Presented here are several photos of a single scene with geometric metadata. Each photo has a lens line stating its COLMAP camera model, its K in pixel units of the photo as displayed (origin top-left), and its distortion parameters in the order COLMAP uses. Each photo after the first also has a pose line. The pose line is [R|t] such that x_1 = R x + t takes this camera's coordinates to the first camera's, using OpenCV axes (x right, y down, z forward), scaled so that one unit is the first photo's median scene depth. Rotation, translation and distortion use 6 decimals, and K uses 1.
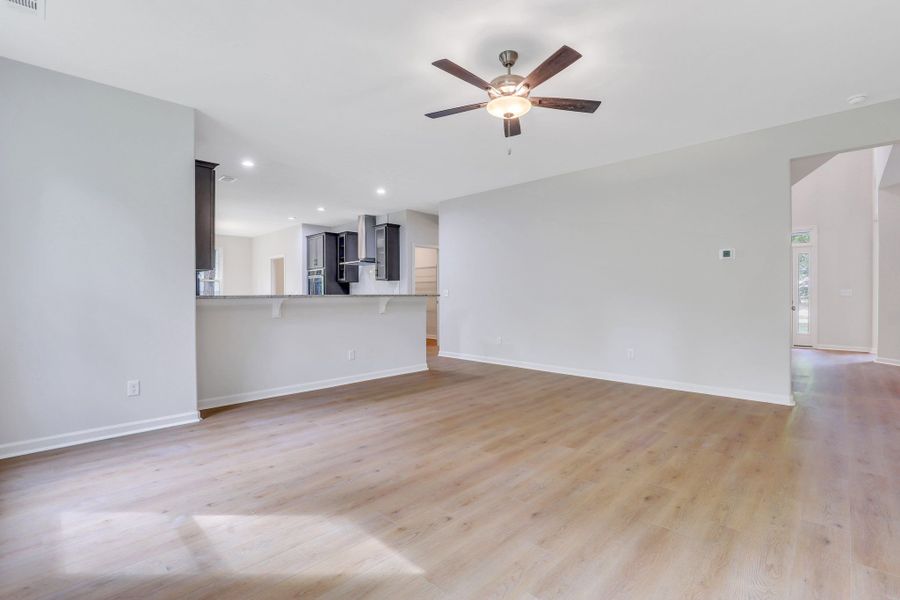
lens RADIAL K [[405.4, 0, 452.7], [0, 405.4, 295.8], [0, 0, 1]] dist [-0.028105, -0.000152]
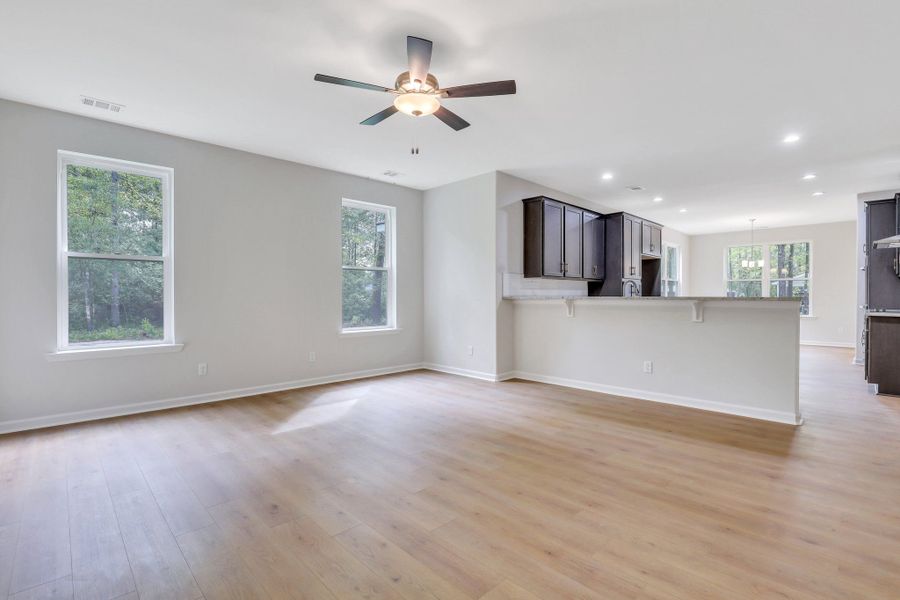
lens RADIAL K [[405.4, 0, 452.7], [0, 405.4, 295.8], [0, 0, 1]] dist [-0.028105, -0.000152]
pose [[-0.006647, 0.001017, -0.999977, 1.030349], [-0.001031, 0.999999, 0.001024, -0.008348], [0.999977, 0.001038, -0.006646, 1.014303]]
